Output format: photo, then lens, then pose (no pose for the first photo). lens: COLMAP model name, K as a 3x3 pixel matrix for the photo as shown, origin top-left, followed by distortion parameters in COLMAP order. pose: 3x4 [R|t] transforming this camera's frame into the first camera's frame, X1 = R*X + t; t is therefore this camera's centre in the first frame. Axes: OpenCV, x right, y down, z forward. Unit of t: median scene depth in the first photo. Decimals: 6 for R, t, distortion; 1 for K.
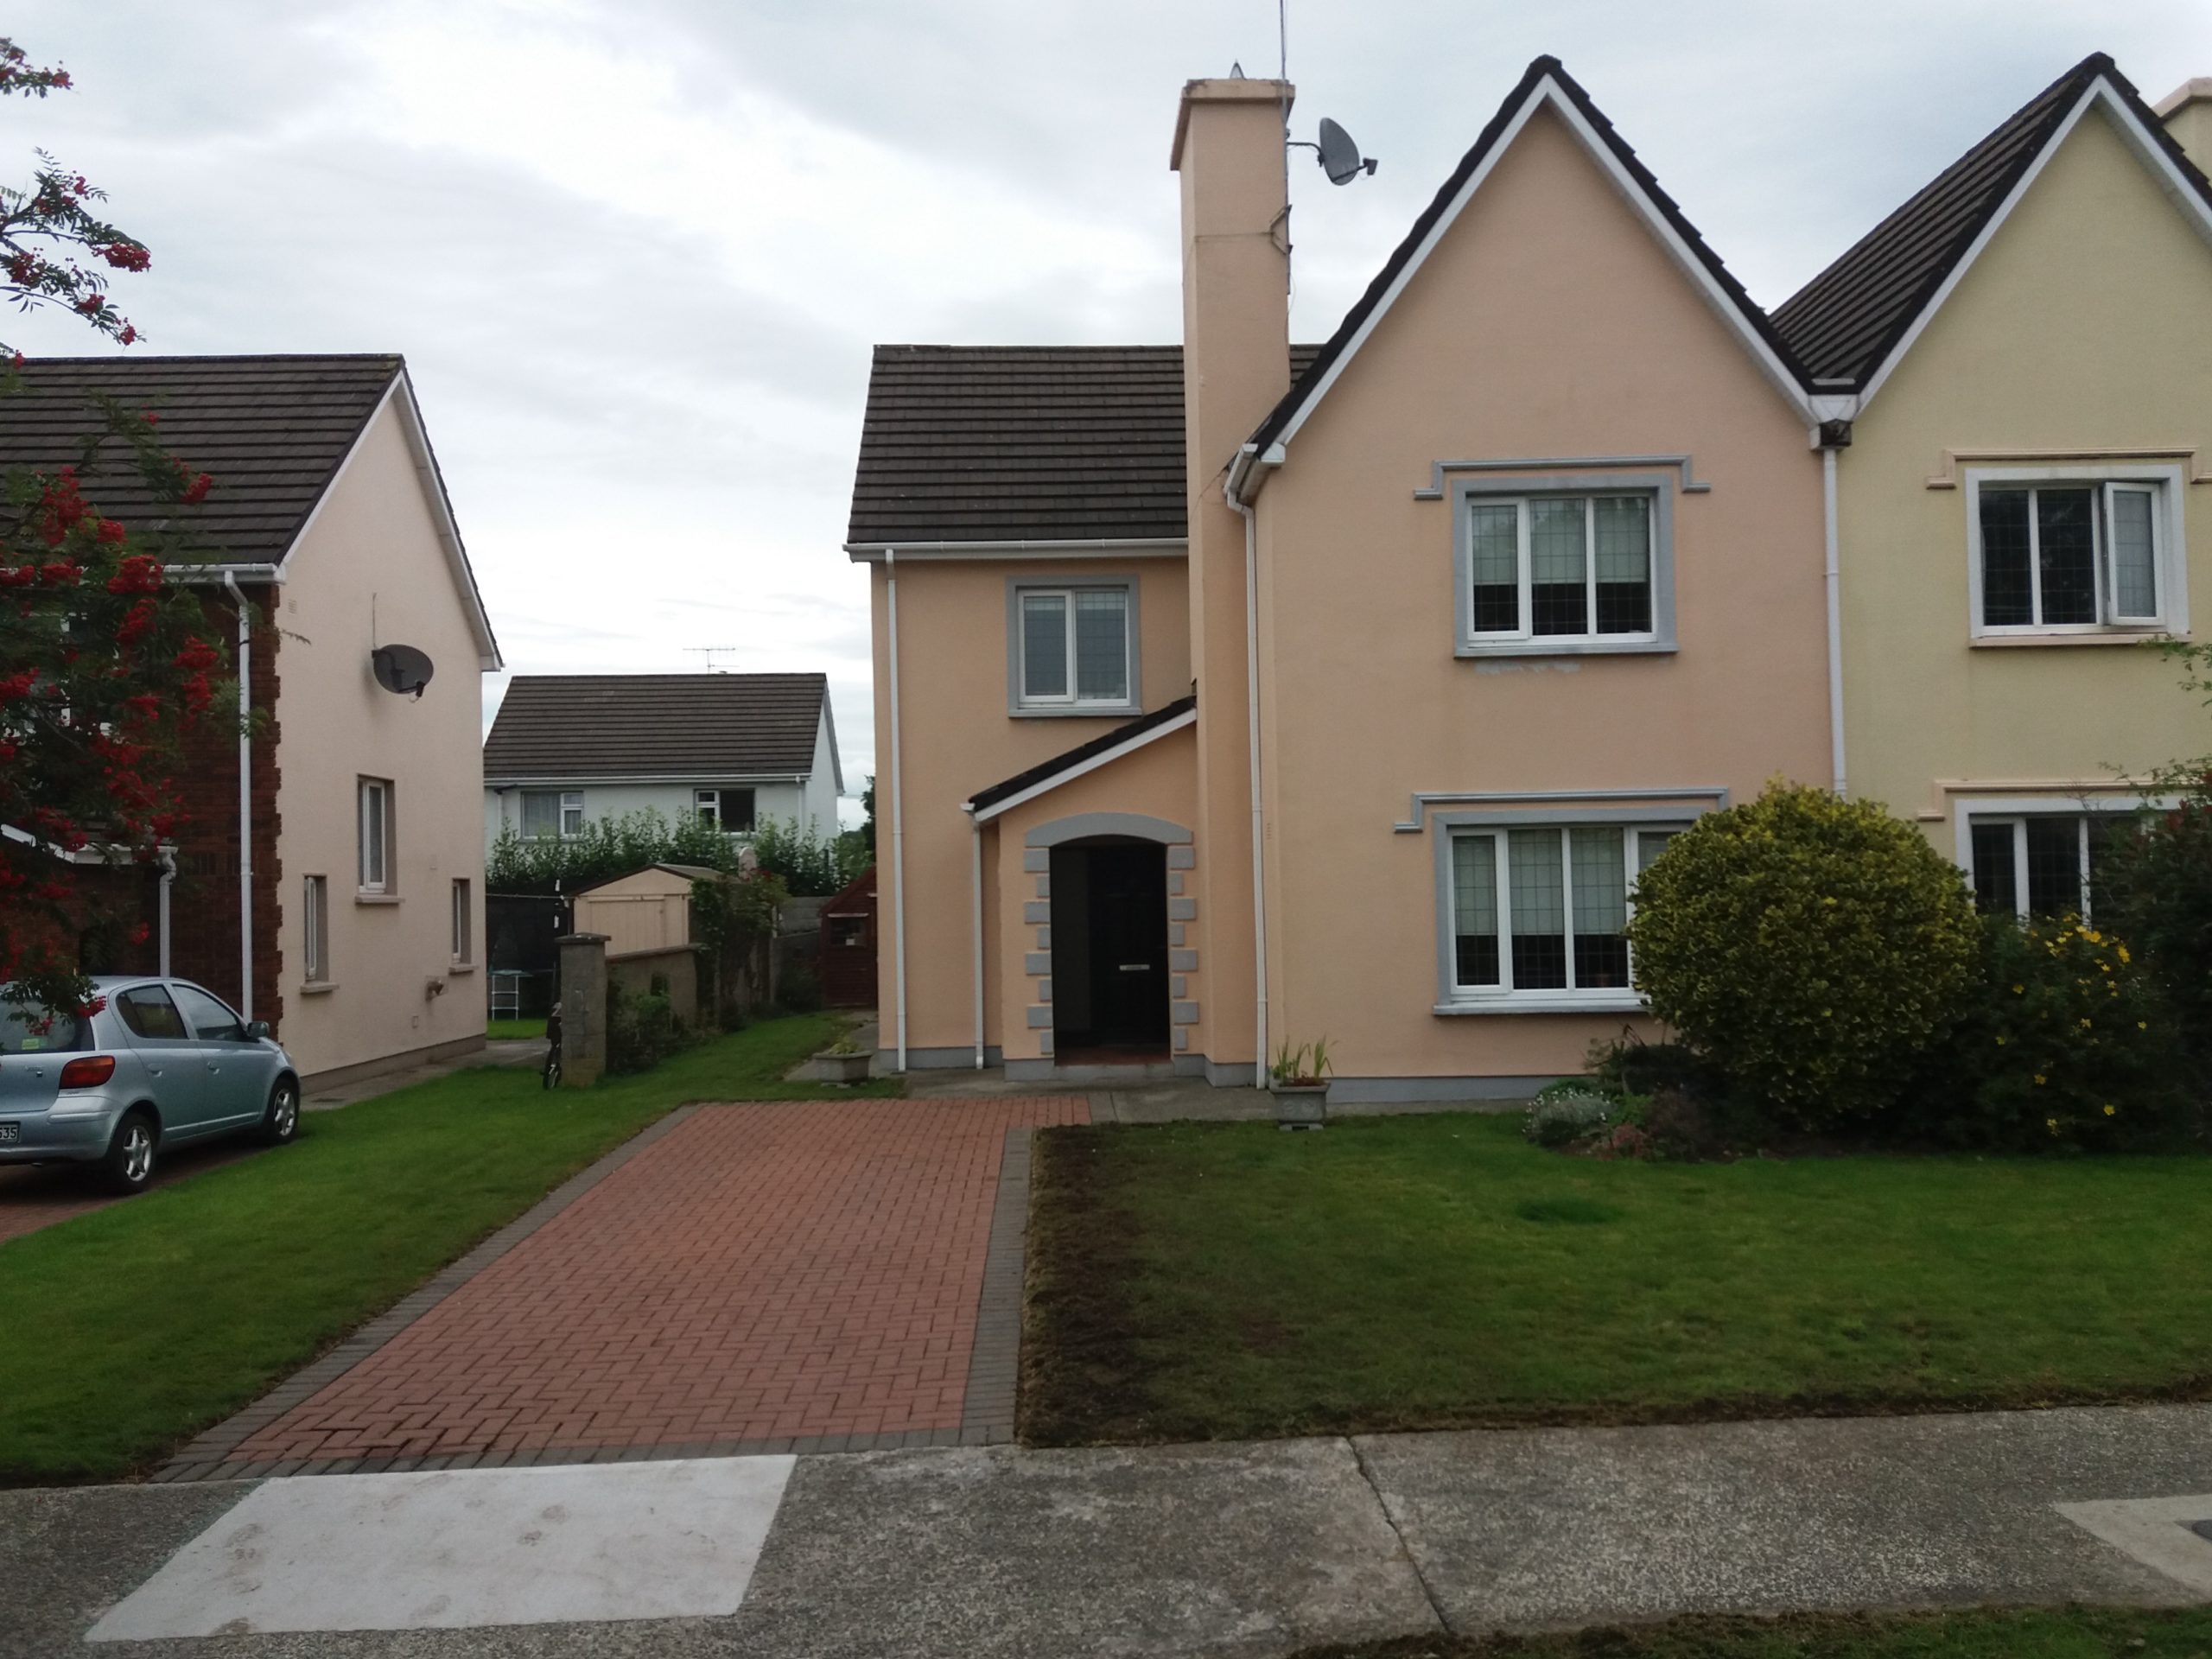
lens RADIAL K [[1802.1, 0, 1106.8], [0, 1802.1, 882.2], [0, 0, 1]] dist [0.067267, -0.086906]
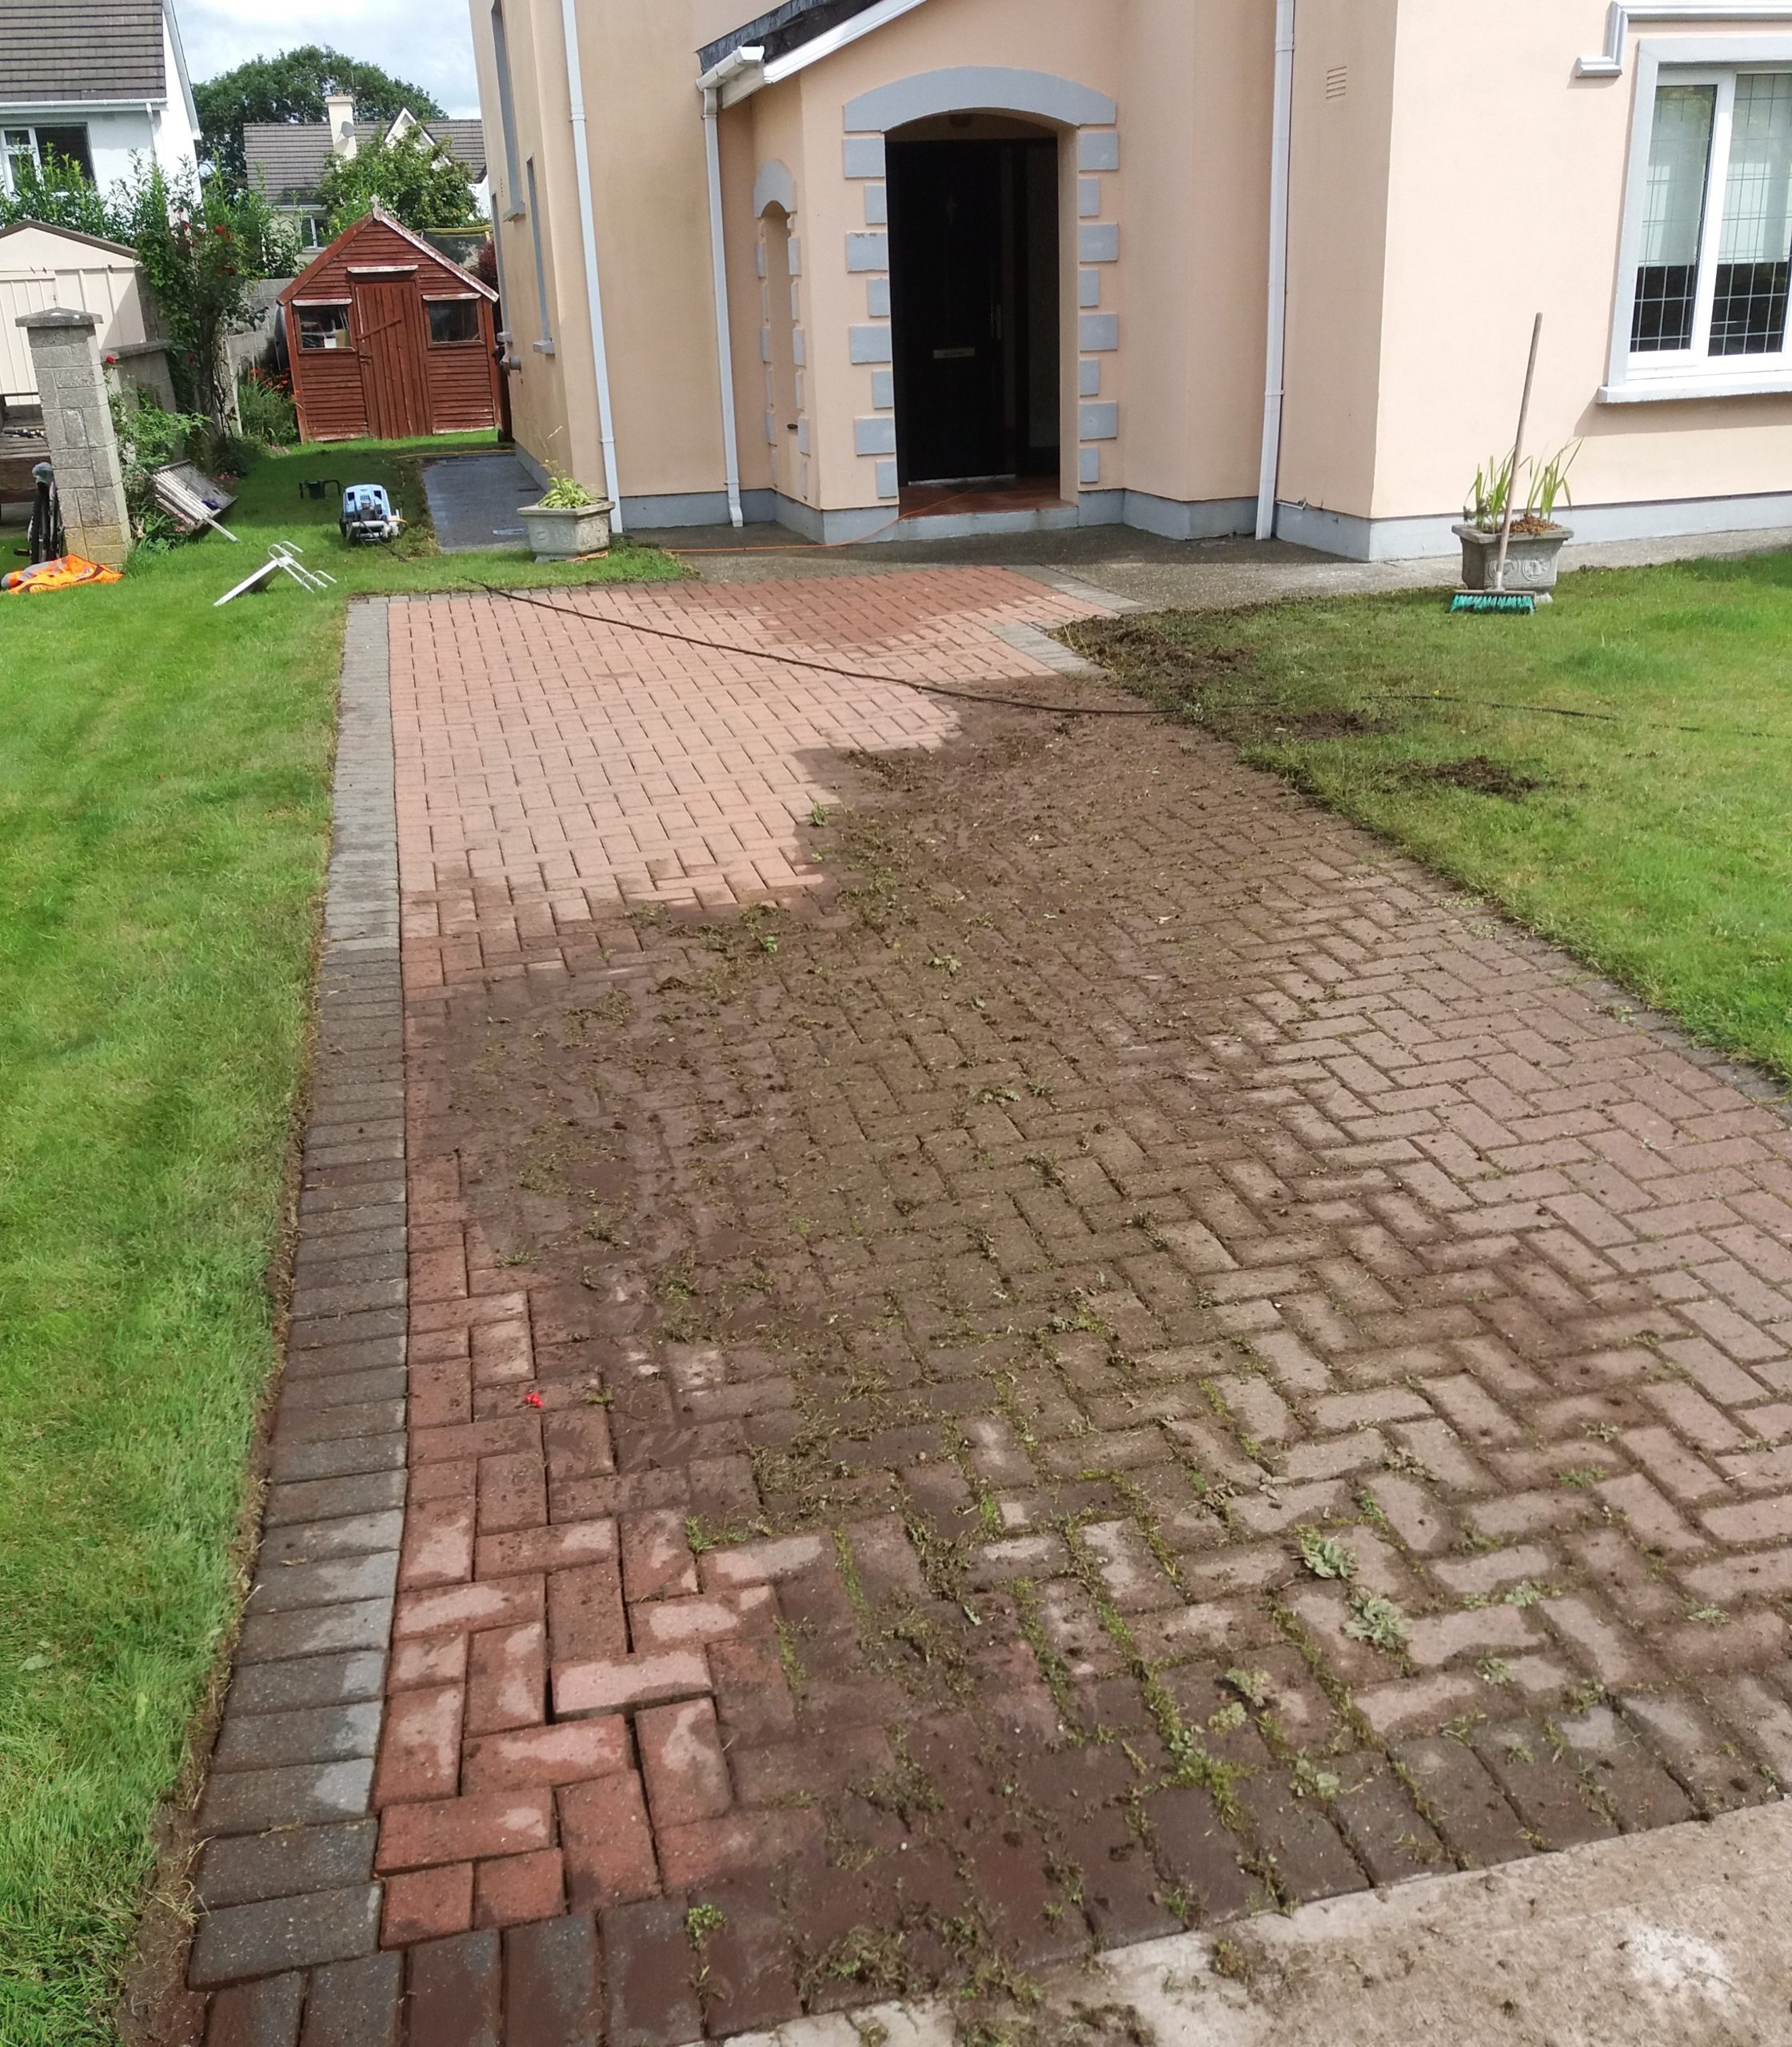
lens RADIAL K [[1992.1, 0, 887.1], [0, 1992.1, 1084.0], [0, 0, 1]] dist [0.009141, 0.000000]
pose [[0.979974, -0.090188, 0.177529, -0.200171], [0.017698, 0.927471, 0.373477, 0.028935], [-0.198336, -0.362856, 0.910493, 0.329864]]
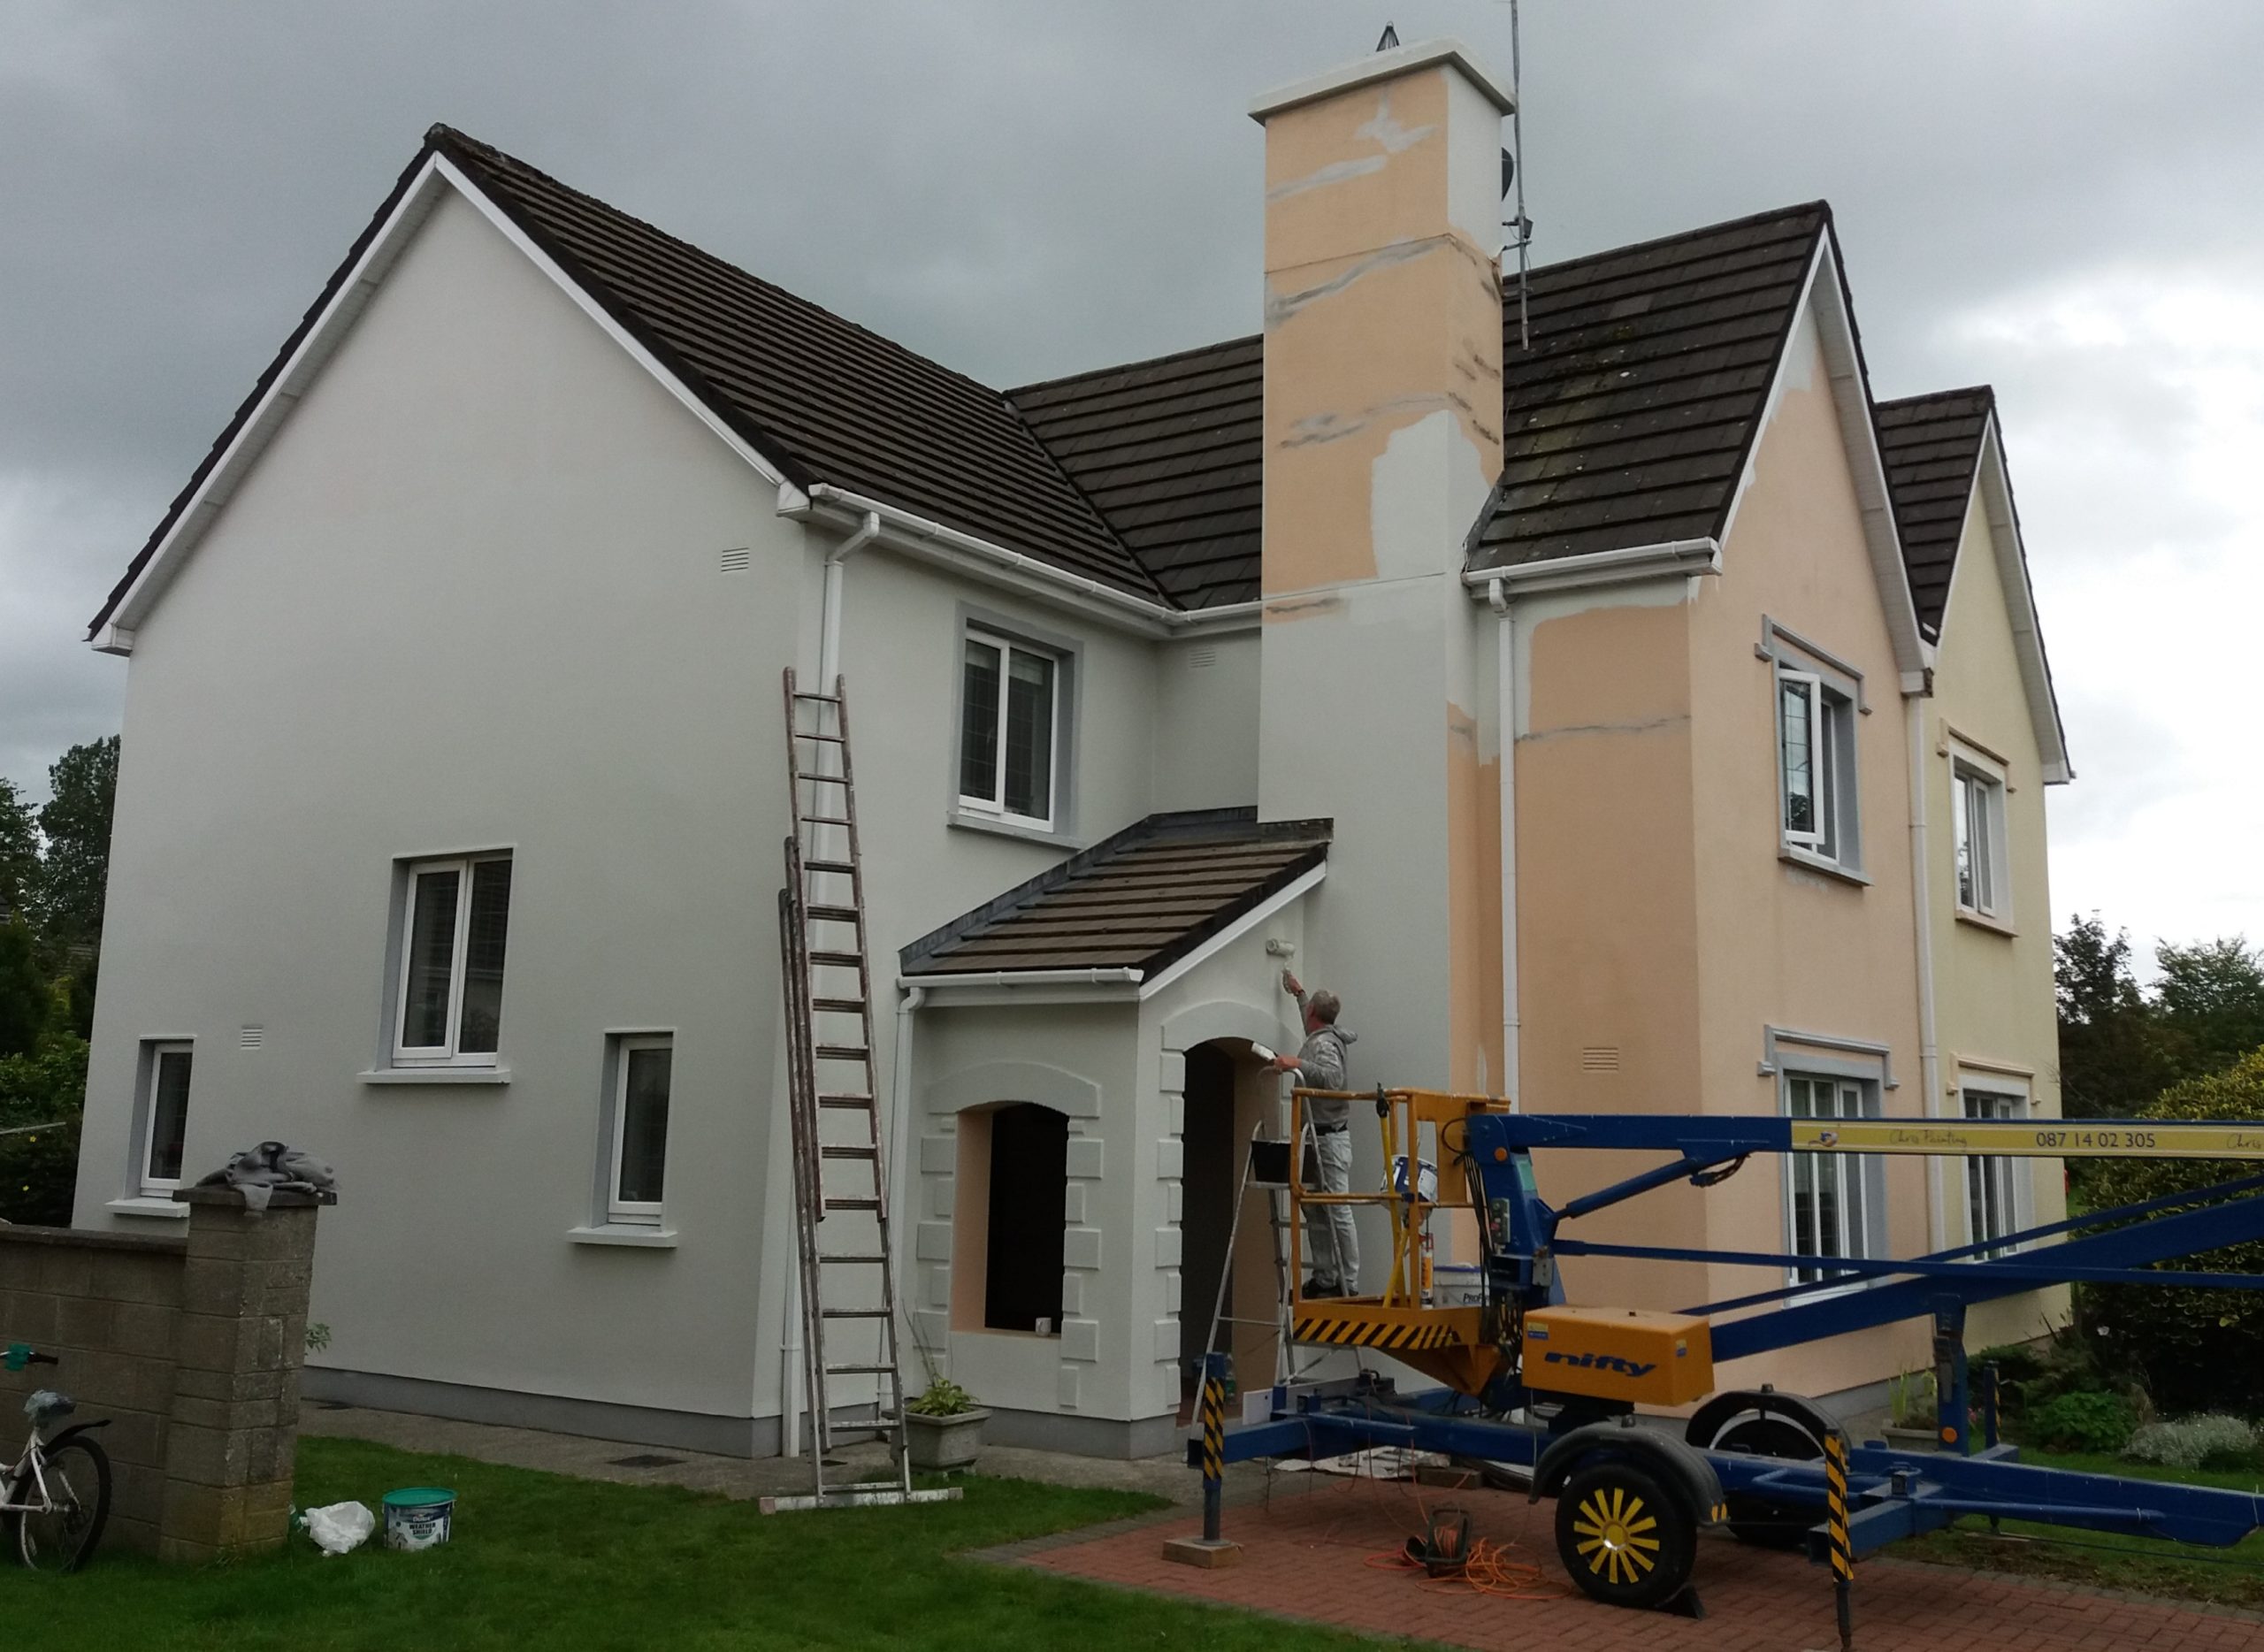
lens RADIAL K [[2168.6, 0, 1156.8], [0, 2168.6, 729.2], [0, 0, 1]] dist [0.075596, 0.000000]
pose [[0.594906, 0.180894, 0.783176, -0.729233], [-0.039122, 0.979709, -0.196570, 0.021054], [-0.802843, 0.086301, 0.589912, 0.636117]]
